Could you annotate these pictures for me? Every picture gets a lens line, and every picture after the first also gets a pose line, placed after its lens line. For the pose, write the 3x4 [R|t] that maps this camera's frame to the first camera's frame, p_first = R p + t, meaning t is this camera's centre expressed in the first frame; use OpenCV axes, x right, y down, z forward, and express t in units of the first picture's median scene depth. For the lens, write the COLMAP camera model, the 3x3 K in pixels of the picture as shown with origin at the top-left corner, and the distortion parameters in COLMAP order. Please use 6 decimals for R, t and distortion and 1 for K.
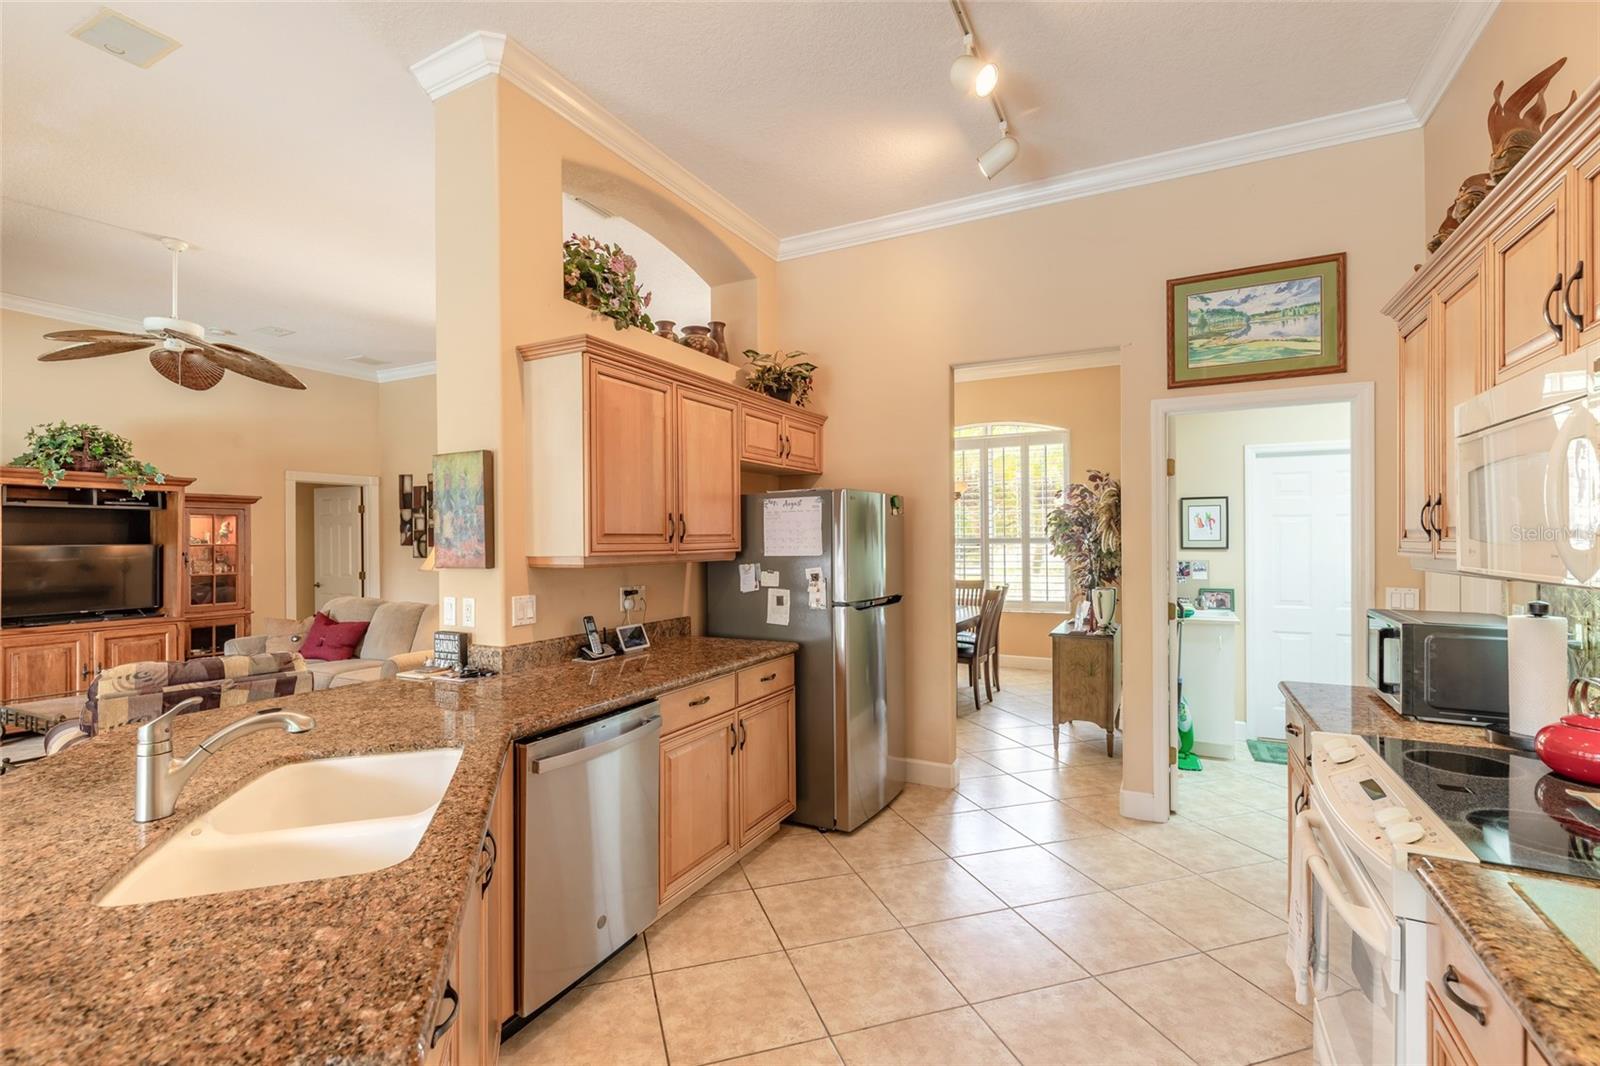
lens RADIAL K [[721.7, 0, 795.6], [0, 721.7, 536.6], [0, 0, 1]] dist [0.002949, -0.000136]
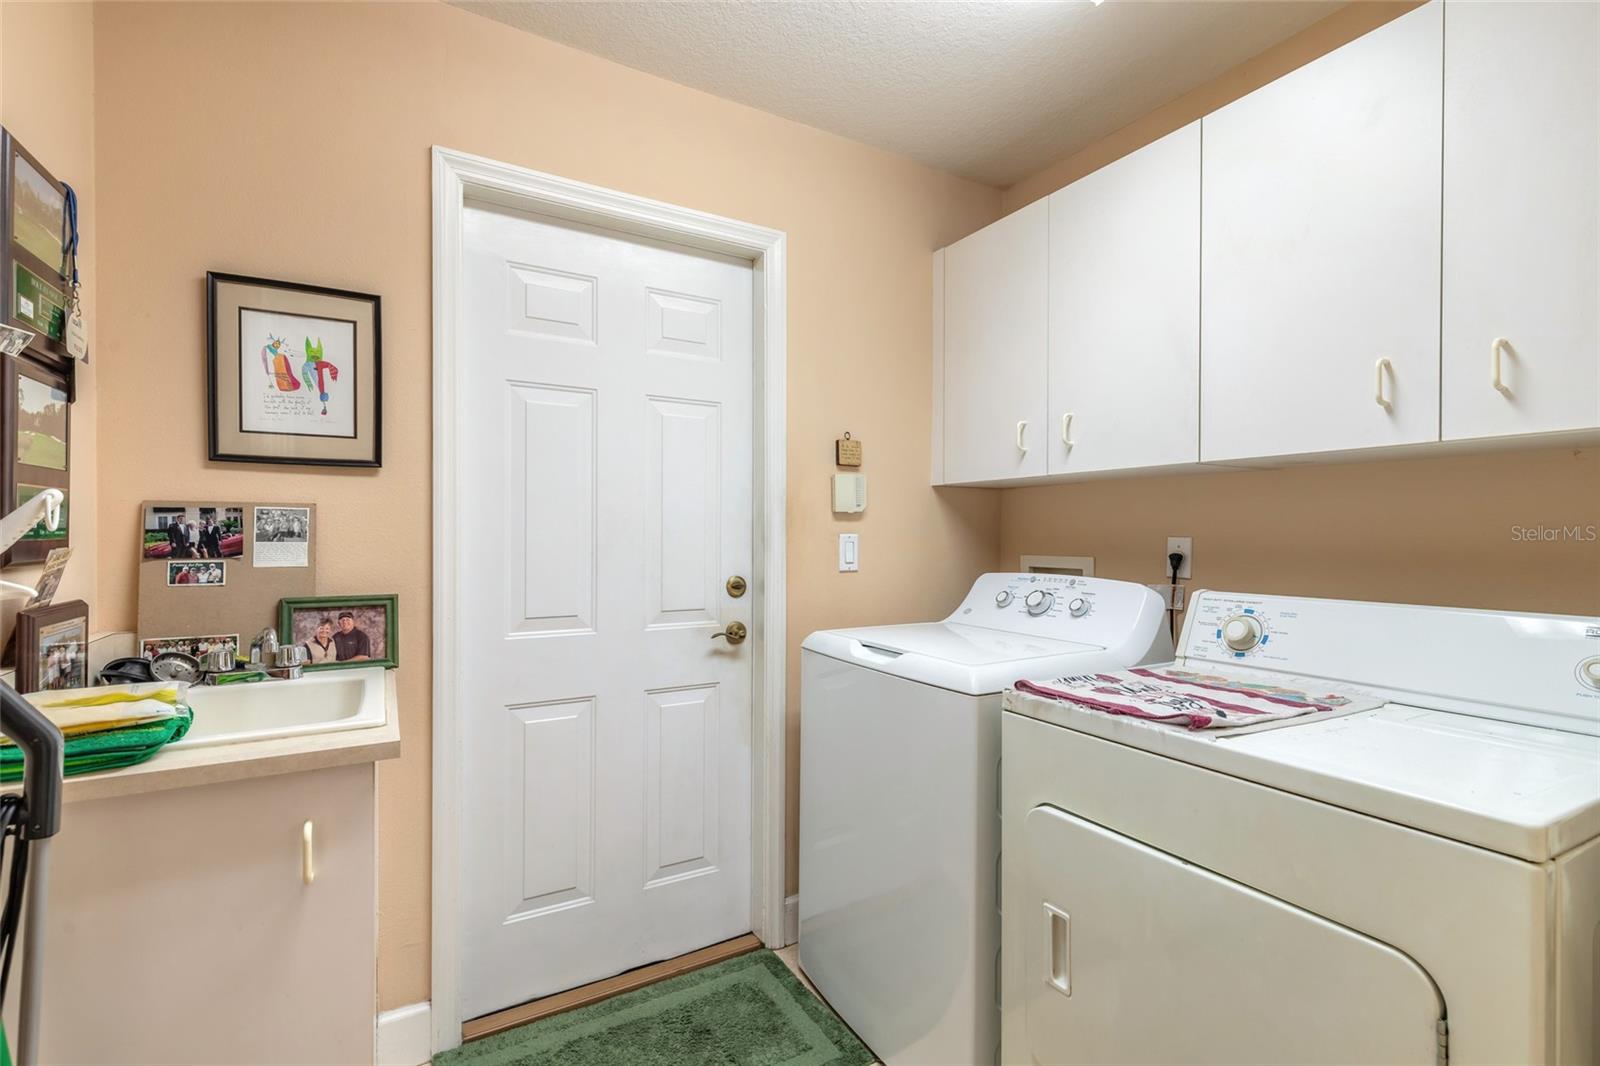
lens RADIAL K [[721.7, 0, 793.0], [0, 721.7, 533.6], [0, 0, 1]] dist [0.002949, -0.000136]
pose [[0.540545, 0.001595, 0.841314, 0.432955], [-0.006289, 0.999978, 0.002146, 0.044161], [-0.841292, -0.006451, 0.540543, 0.681500]]
